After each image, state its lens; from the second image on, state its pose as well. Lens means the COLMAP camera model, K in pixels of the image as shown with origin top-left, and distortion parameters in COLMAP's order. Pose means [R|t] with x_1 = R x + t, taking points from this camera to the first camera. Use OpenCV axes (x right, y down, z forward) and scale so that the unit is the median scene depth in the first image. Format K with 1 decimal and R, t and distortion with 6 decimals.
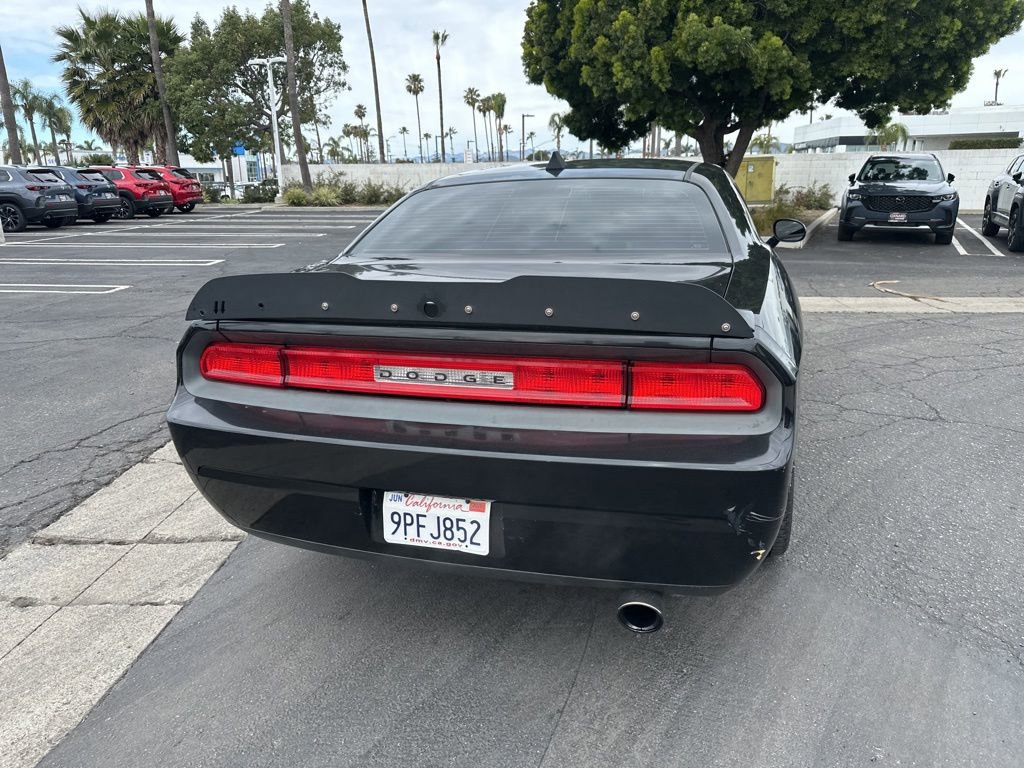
lens RADIAL K [[720.0, 0, 510.0], [0, 720.0, 388.3], [0, 0, 1]] dist [0.032898, -0.033853]
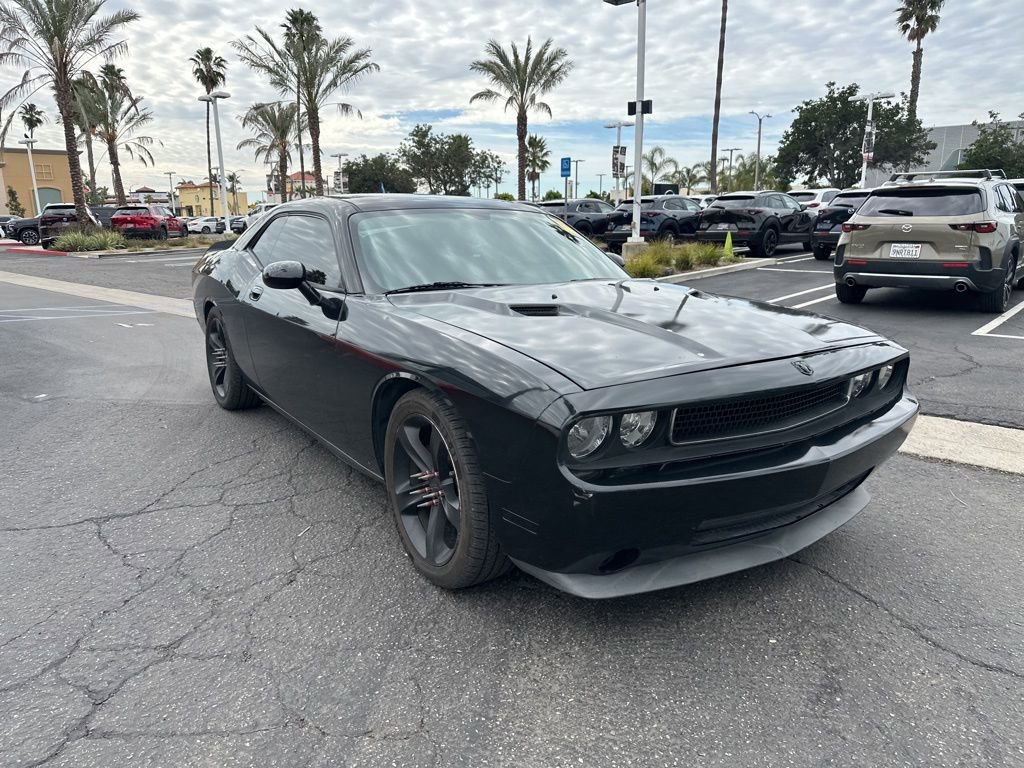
lens RADIAL K [[720.0, 0, 510.0], [0, 720.0, 388.3], [0, 0, 1]] dist [0.032898, -0.033853]
pose [[-0.620465, 0.207431, -0.756304, 0.264132], [-0.196969, 0.892253, 0.406309, -0.148445], [0.759096, 0.401069, -0.512754, 0.504020]]
